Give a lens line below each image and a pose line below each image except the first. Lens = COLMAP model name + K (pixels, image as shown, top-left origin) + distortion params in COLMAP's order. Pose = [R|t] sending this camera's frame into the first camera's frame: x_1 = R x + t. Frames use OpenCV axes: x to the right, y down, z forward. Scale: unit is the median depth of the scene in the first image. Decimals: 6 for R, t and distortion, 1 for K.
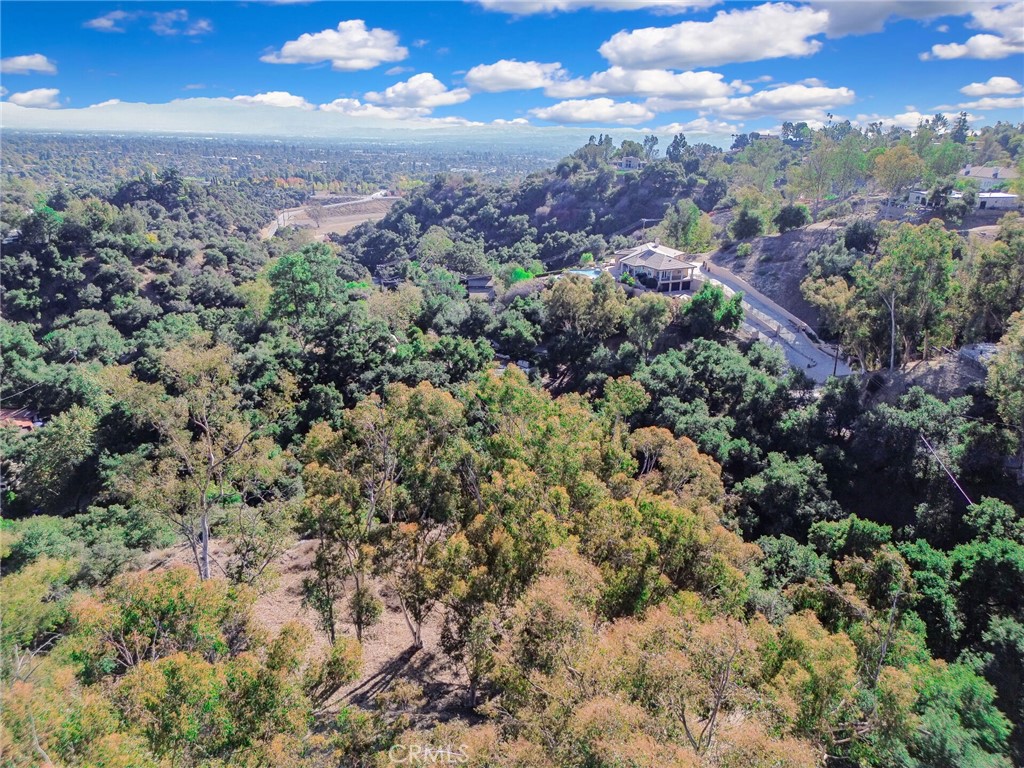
lens RADIAL K [[717.2, 0, 510.6], [0, 717.2, 402.4], [0, 0, 1]] dist [0.069088, -0.074058]
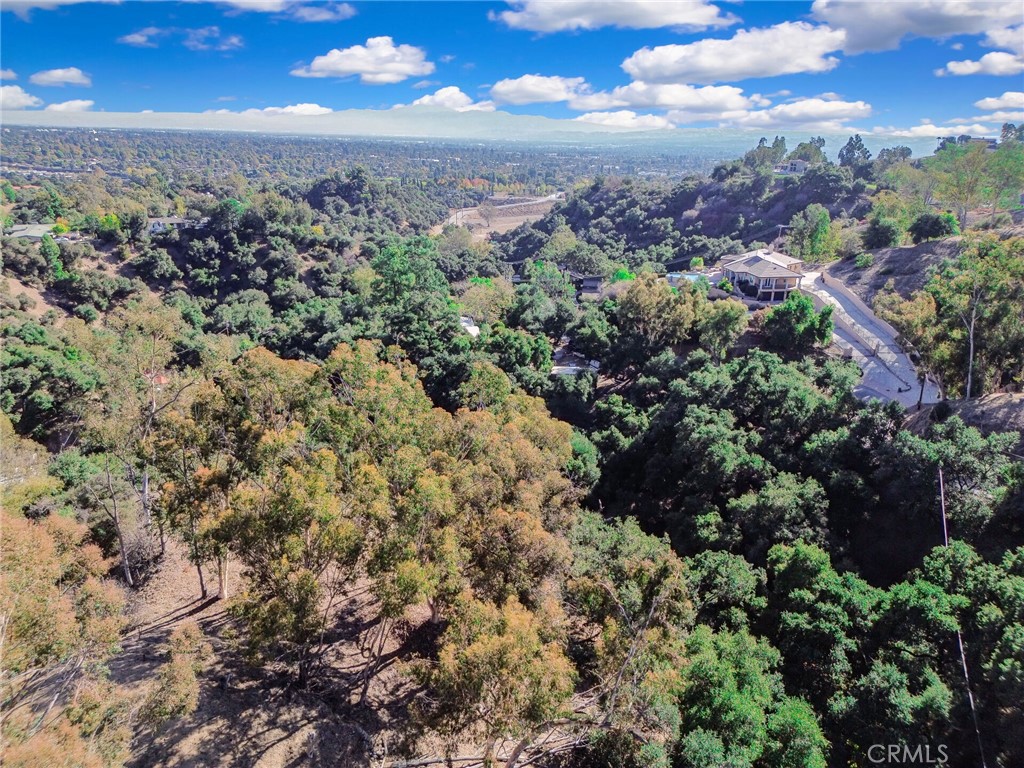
lens RADIAL K [[721.7, 0, 509.6], [0, 721.7, 390.9], [0, 0, 1]] dist [0.072119, -0.071196]
pose [[0.965319, 0.088533, -0.245605, 0.094741], [-0.093418, 0.995593, -0.008285, 0.002180], [0.243789, 0.030942, 0.969335, -0.001474]]
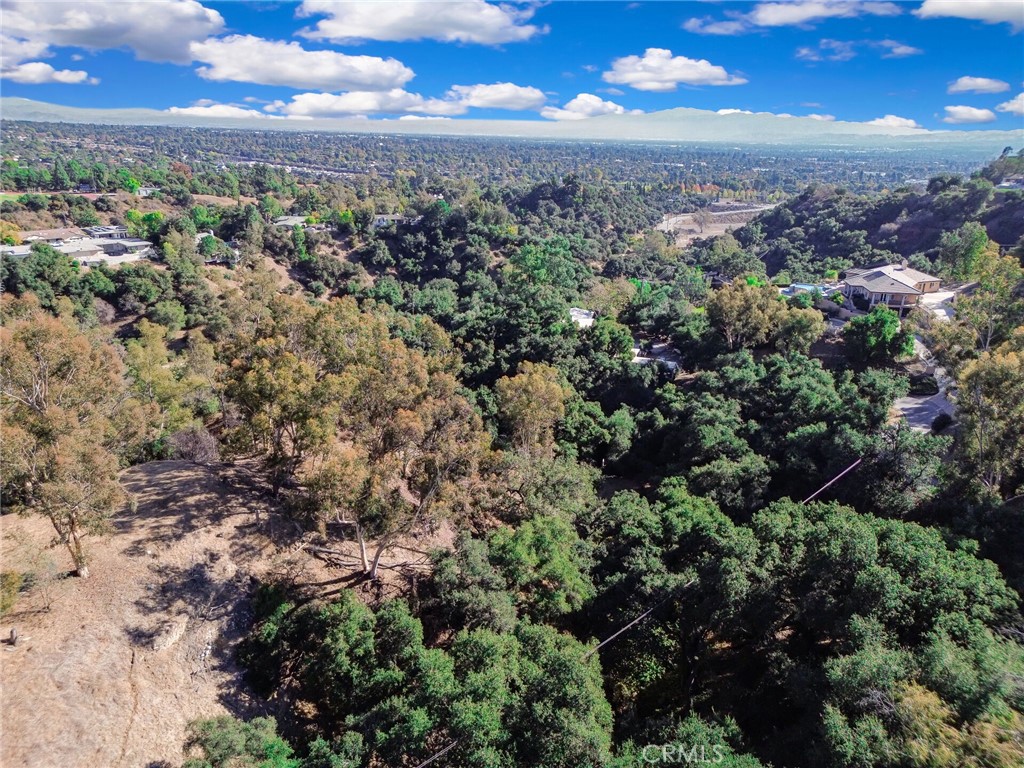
lens RADIAL K [[721.3, 0, 510.4], [0, 721.3, 398.3], [0, 0, 1]] dist [0.096275, -0.113917]
pose [[0.826824, 0.193816, -0.528013, 0.241953], [-0.202193, 0.978422, 0.042528, 0.006602], [0.524862, 0.071598, 0.848171, -0.043521]]
